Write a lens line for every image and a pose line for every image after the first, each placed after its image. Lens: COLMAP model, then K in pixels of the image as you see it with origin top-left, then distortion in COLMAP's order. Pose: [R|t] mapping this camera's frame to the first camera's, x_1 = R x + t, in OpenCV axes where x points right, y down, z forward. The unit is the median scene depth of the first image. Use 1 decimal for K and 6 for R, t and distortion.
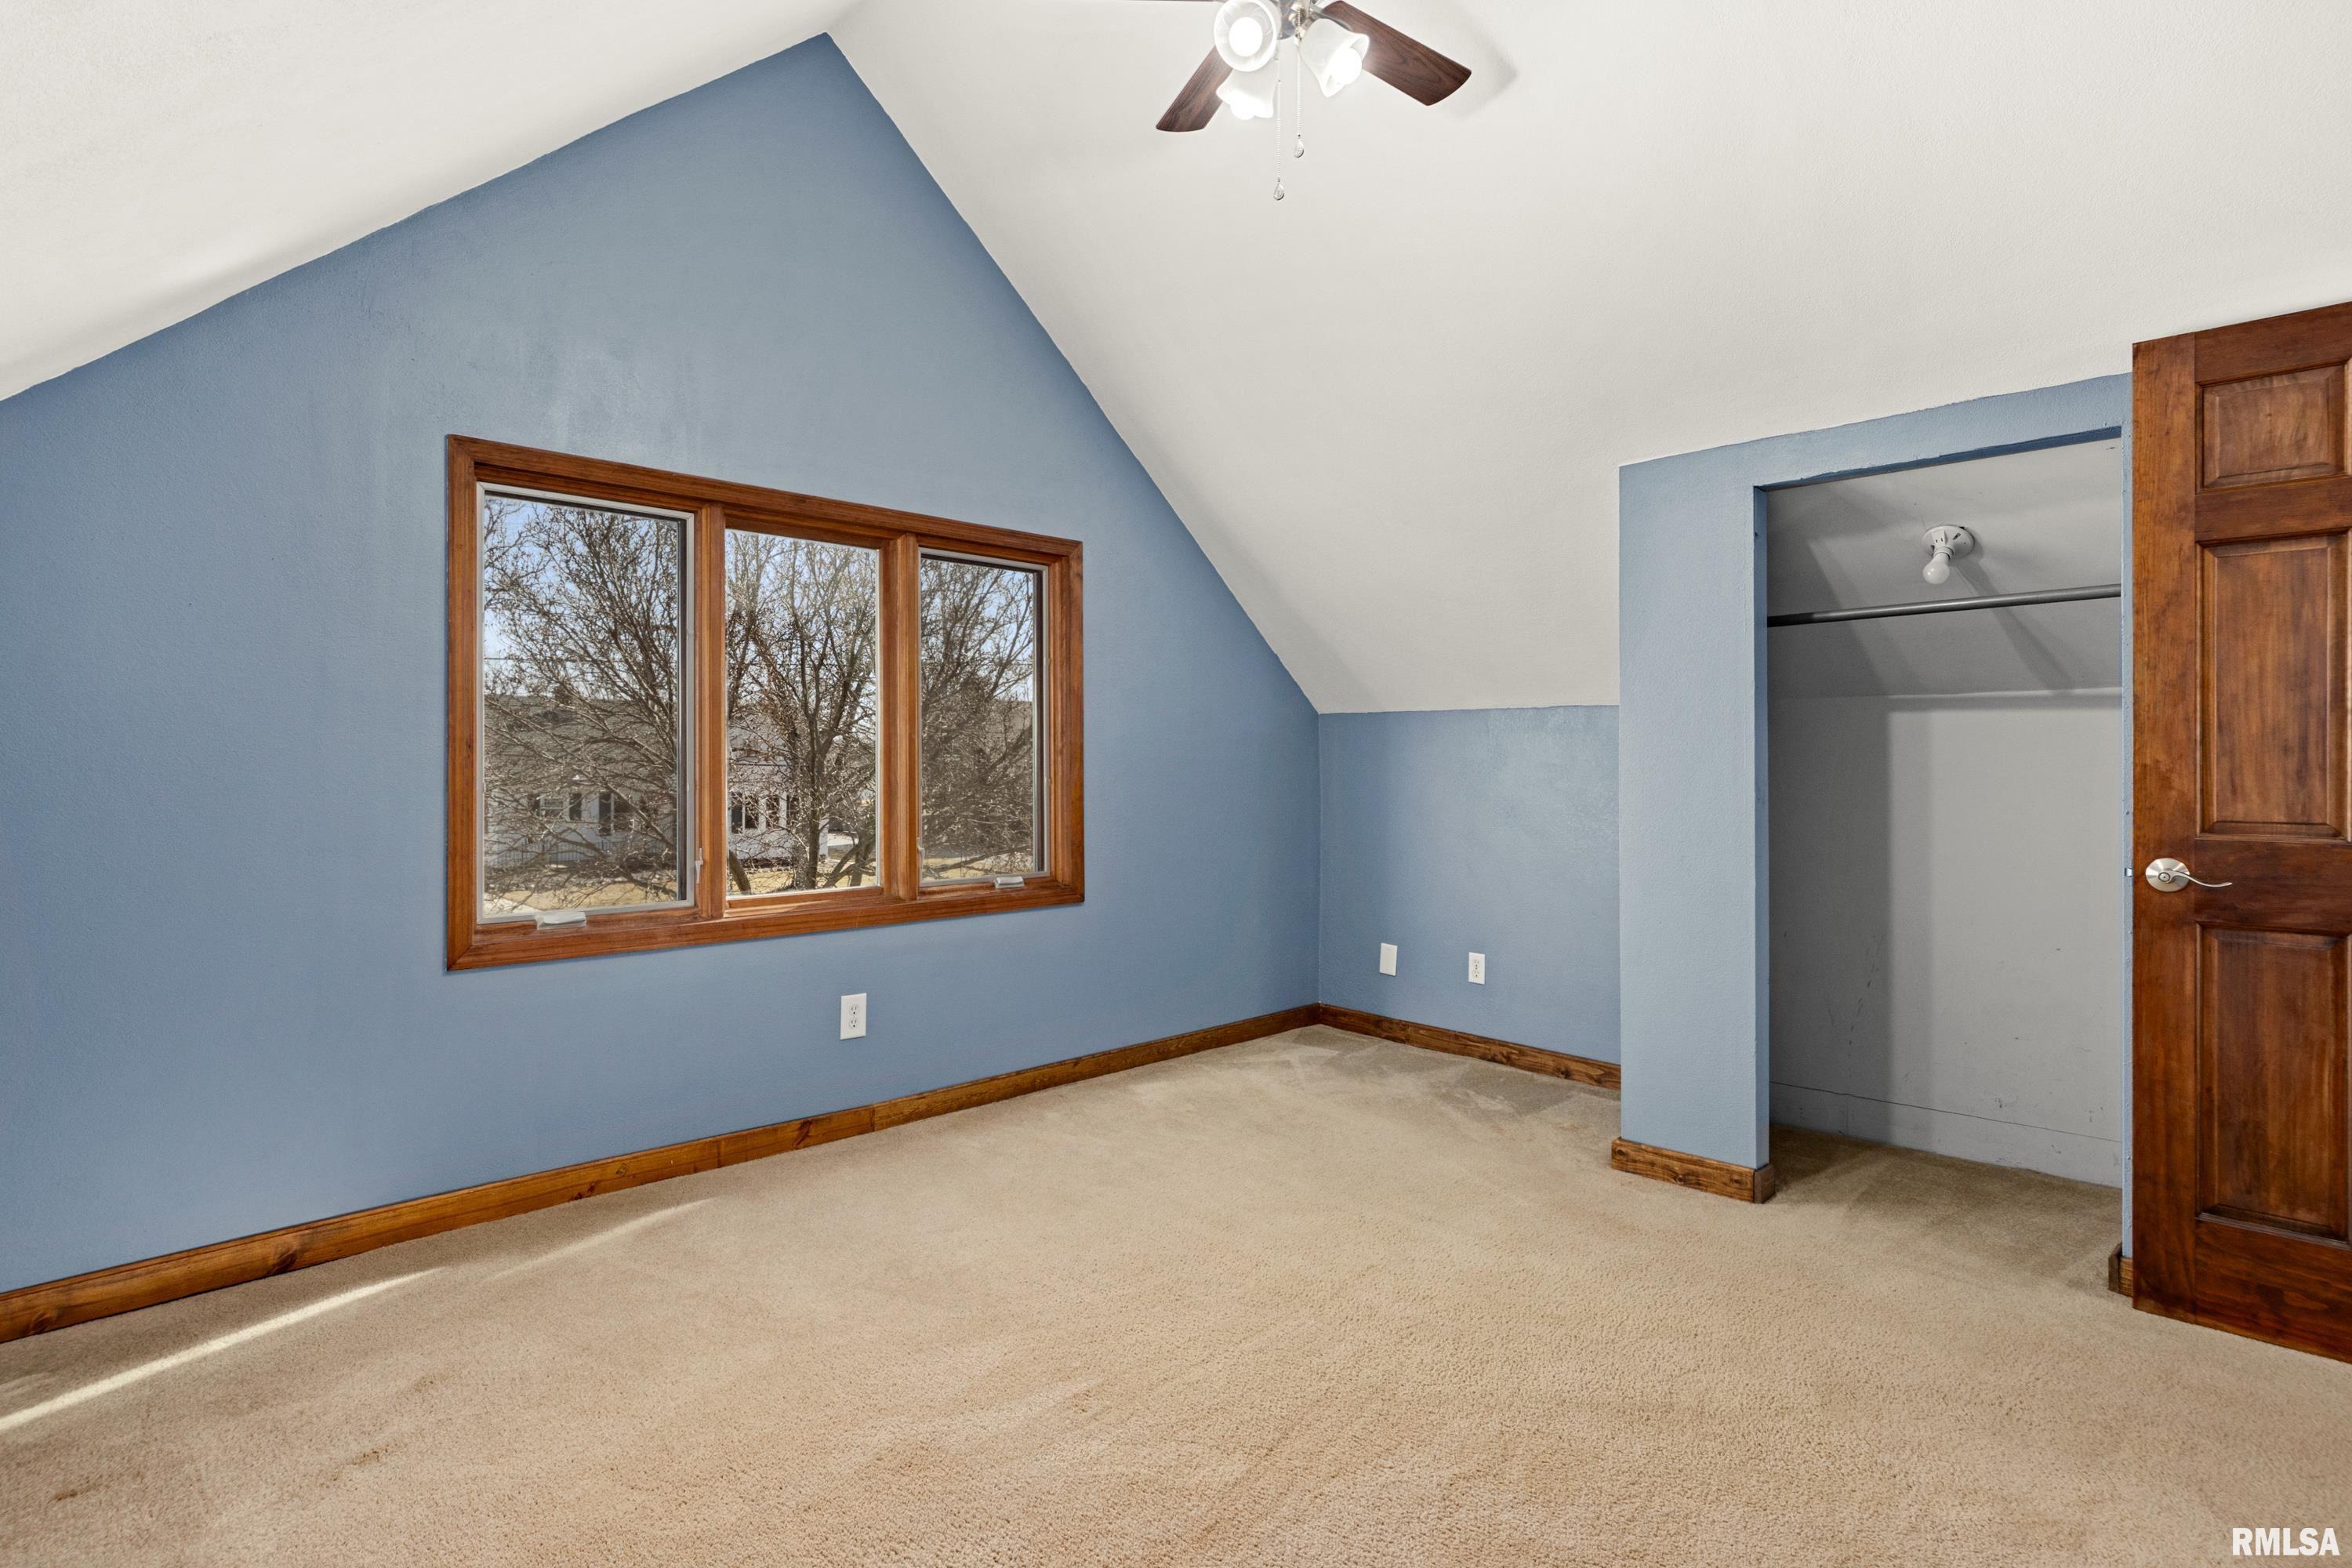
lens RADIAL K [[1204.4, 0, 1176.4], [0, 1204.4, 748.9], [0, 0, 1]] dist [0.000298, -0.000283]
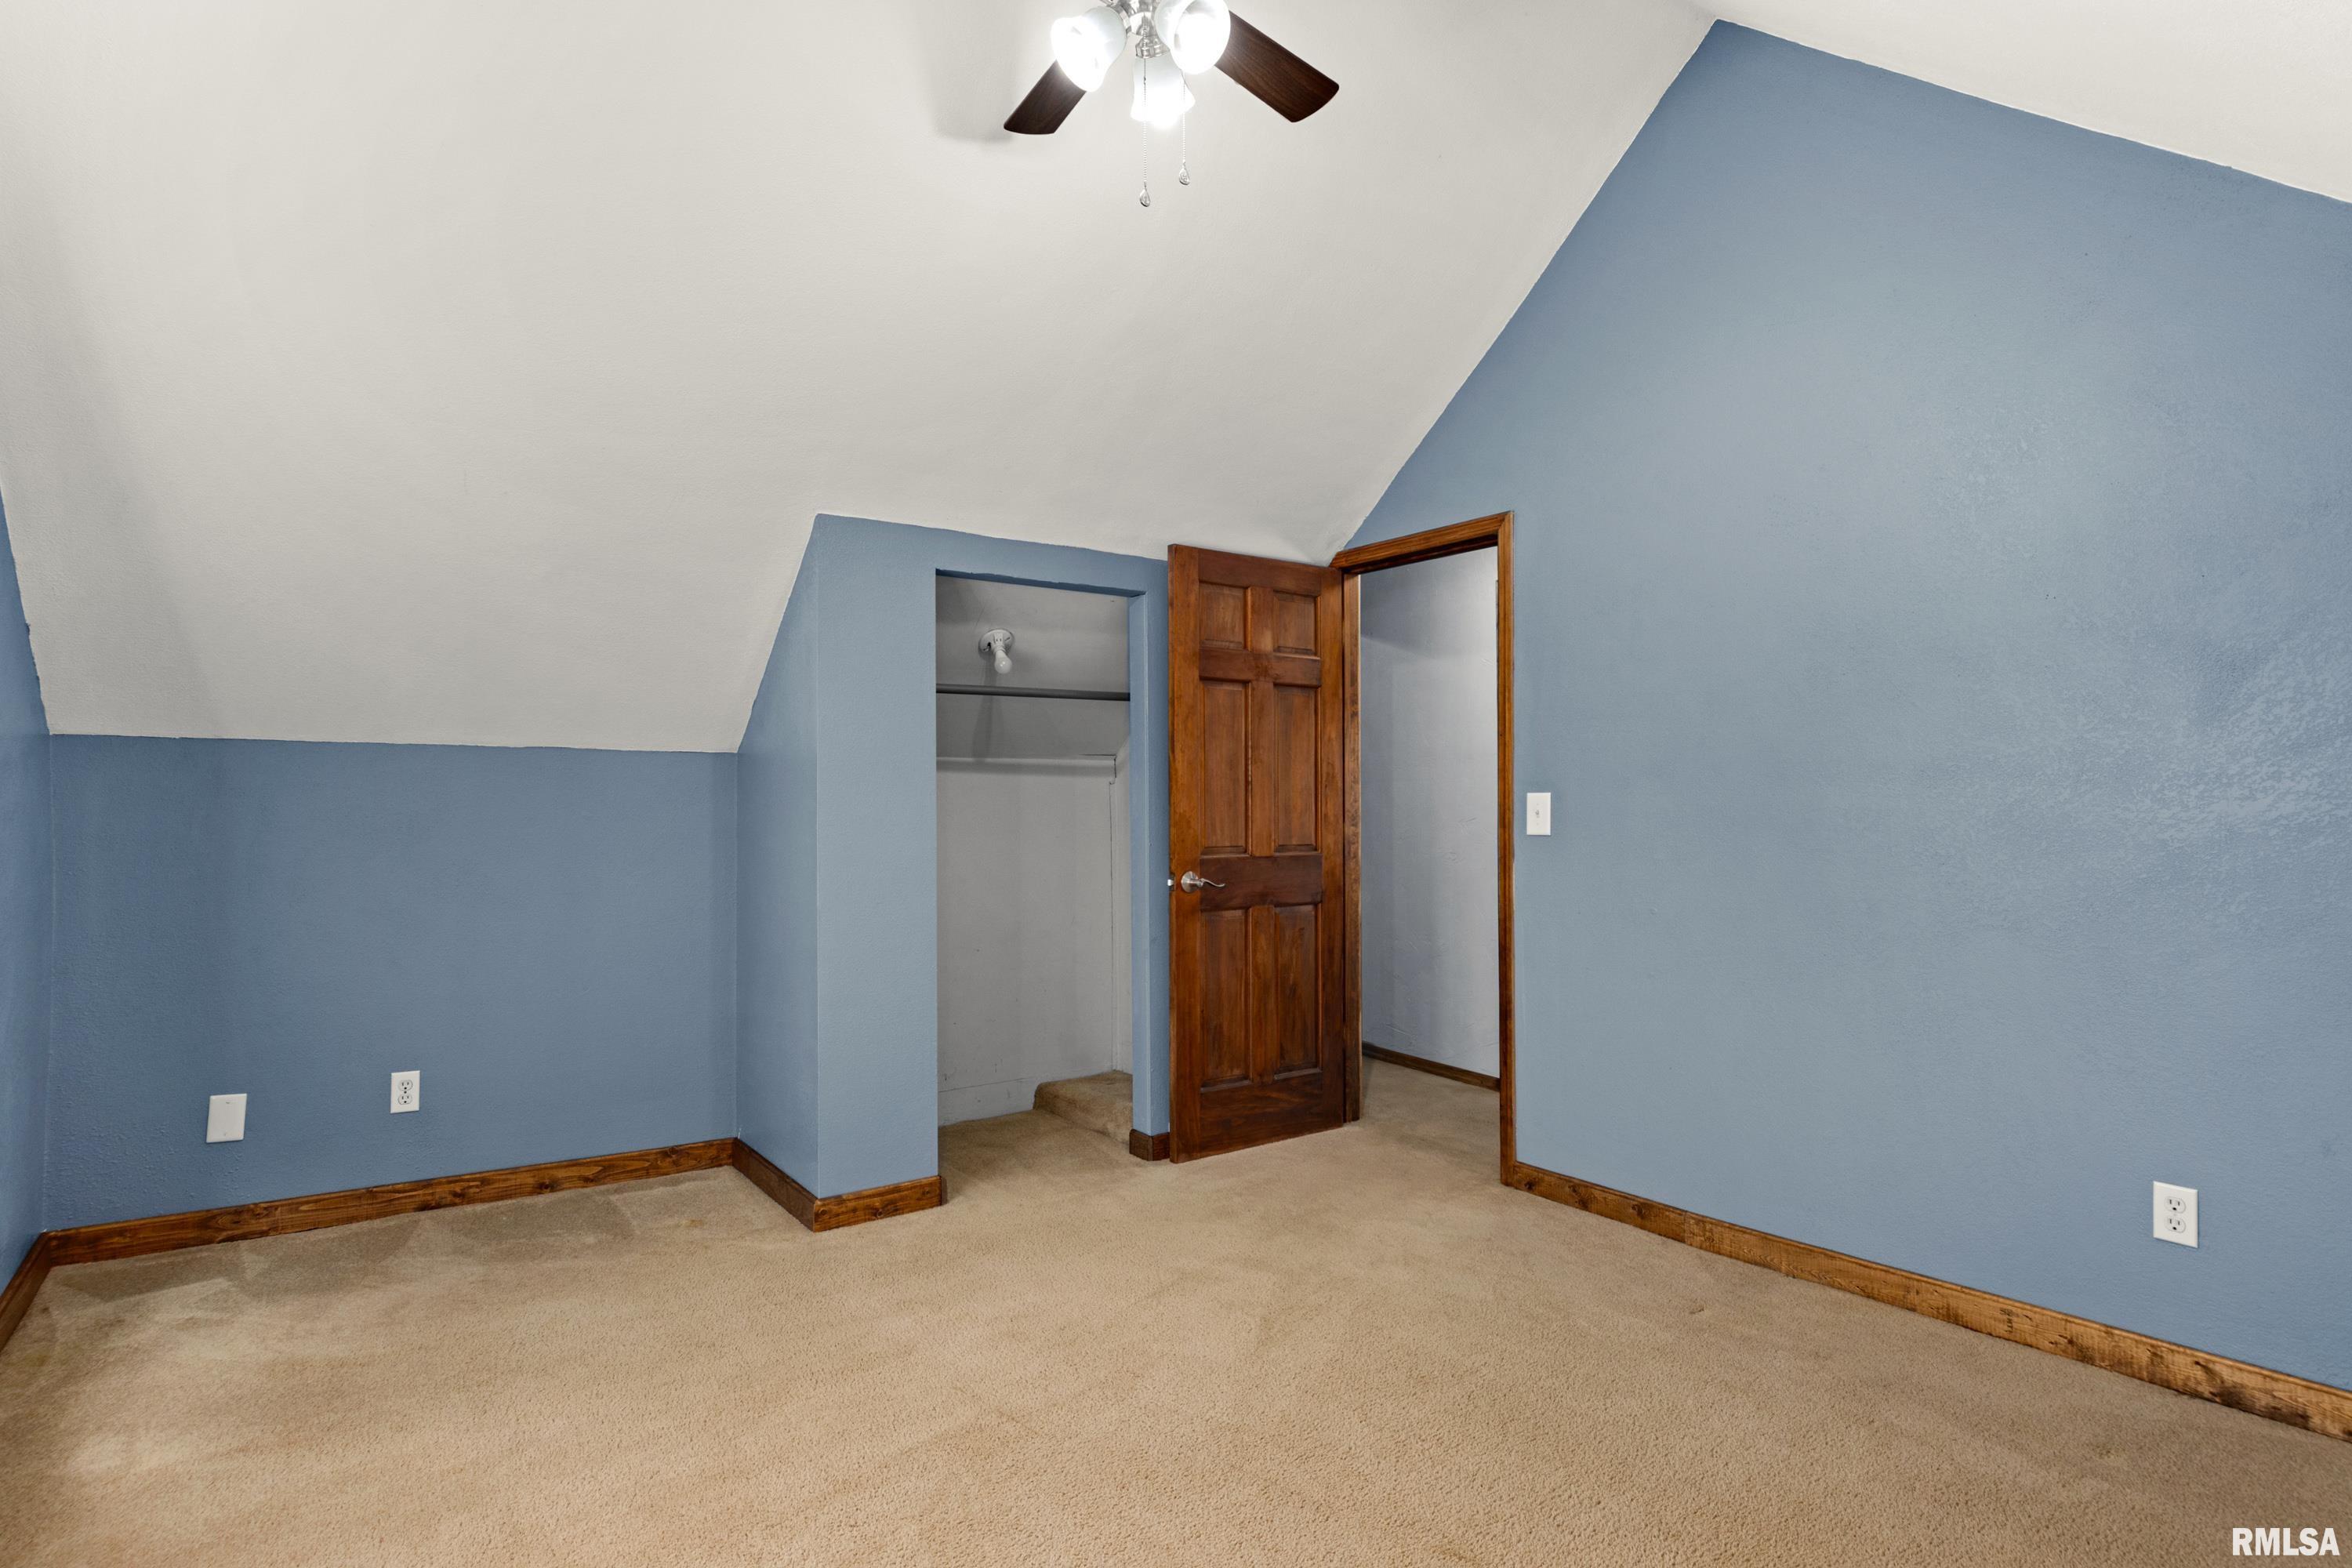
lens RADIAL K [[1204.0, 0, 1160.3], [0, 1204.0, 772.9], [0, 0, 1]] dist [0.001578, 0.000262]
pose [[0.168262, 0.026630, 0.985383, -0.756465], [-0.008098, 0.999639, -0.025633, 0.001124], [-0.985709, -0.003667, 0.168417, 0.765677]]
